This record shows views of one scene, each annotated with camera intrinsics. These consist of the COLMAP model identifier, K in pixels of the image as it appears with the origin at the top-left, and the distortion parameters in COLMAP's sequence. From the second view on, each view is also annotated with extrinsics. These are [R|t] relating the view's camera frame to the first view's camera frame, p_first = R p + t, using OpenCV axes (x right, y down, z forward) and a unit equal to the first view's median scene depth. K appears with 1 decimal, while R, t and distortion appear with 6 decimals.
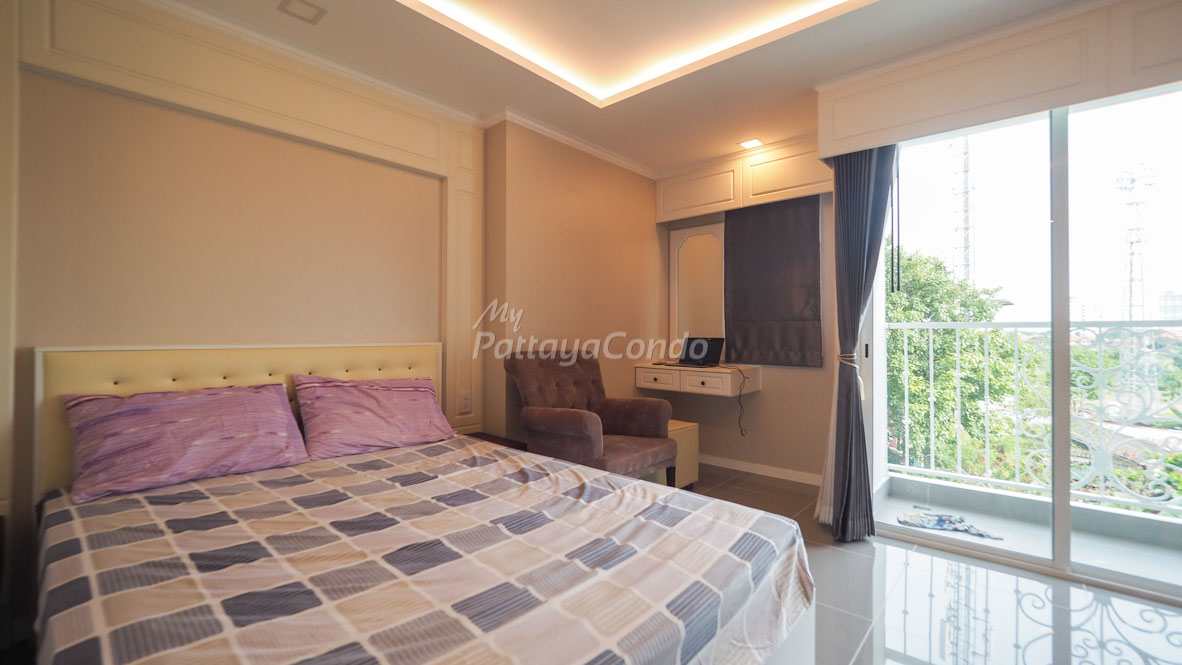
lens RADIAL K [[498.5, 0, 576.5], [0, 498.5, 329.6], [0, 0, 1]] dist [-0.007654, -0.000313]
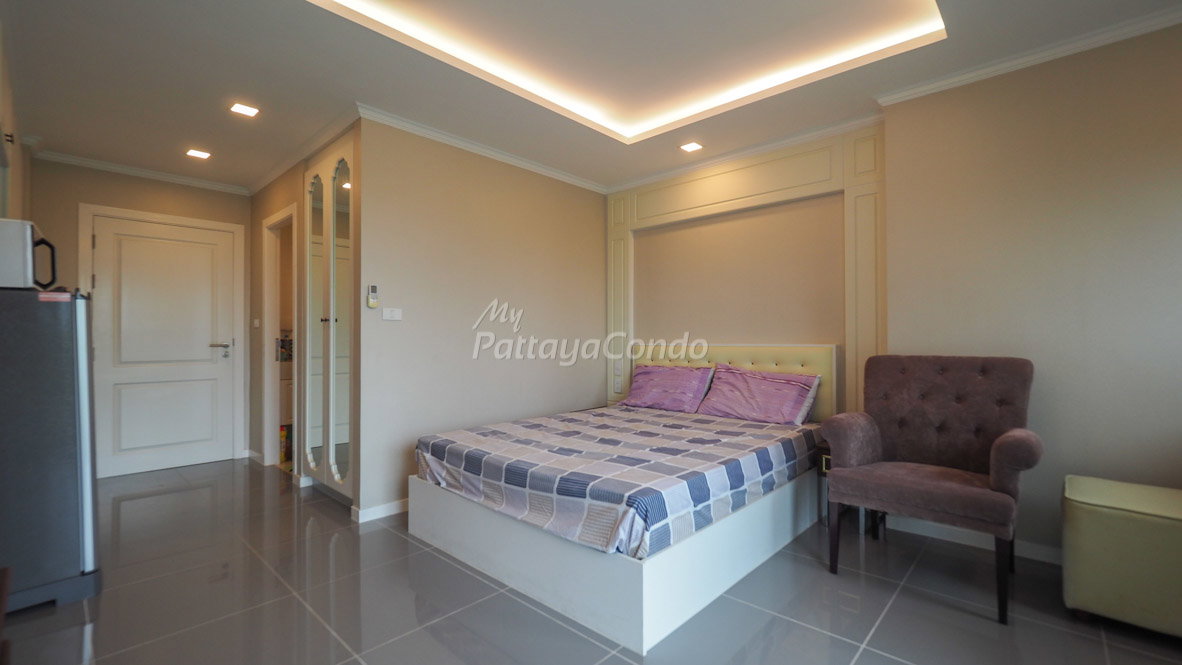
lens RADIAL K [[497.6, 0, 570.8], [0, 497.6, 333.5], [0, 0, 1]] dist [0.001933, -0.000401]
pose [[-0.022454, -0.013680, -0.999654, 0.961446], [0.015200, 0.999786, -0.014024, 0.010294], [0.999632, -0.015510, -0.022242, 0.514683]]
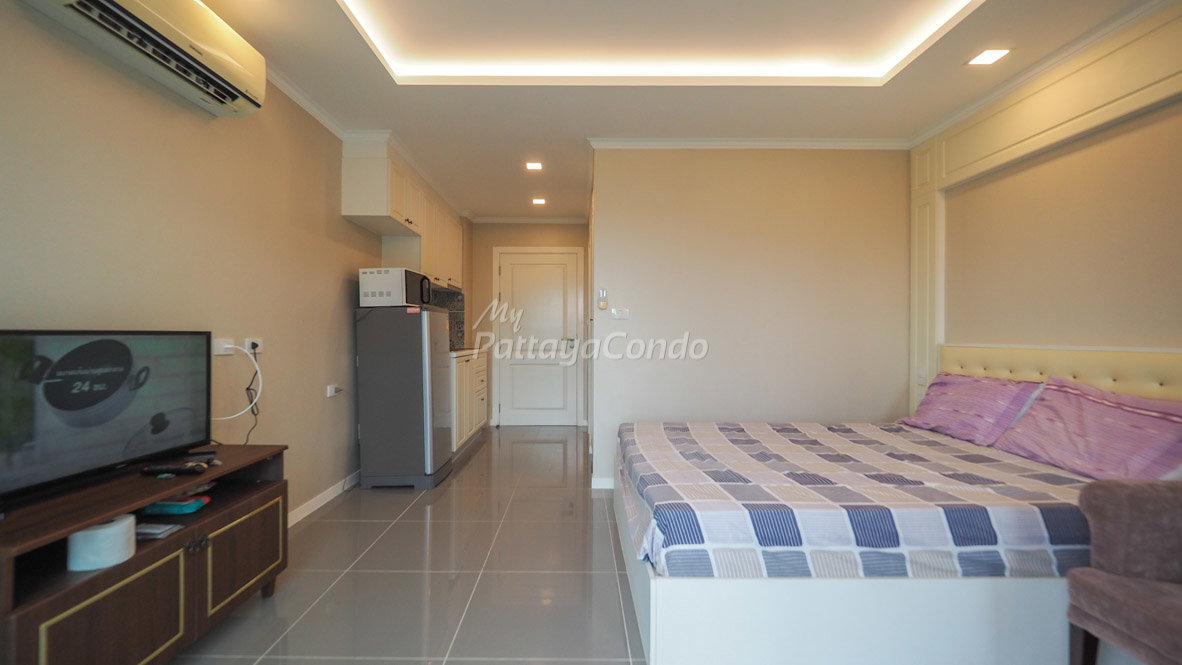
lens RADIAL K [[498.5, 0, 576.5], [0, 498.5, 329.6], [0, 0, 1]] dist [-0.007654, -0.000313]
pose [[-0.738533, -0.009534, -0.674150, 0.777815], [0.004973, 0.999796, -0.019587, 0.010119], [0.674199, -0.017818, -0.738335, 1.000017]]
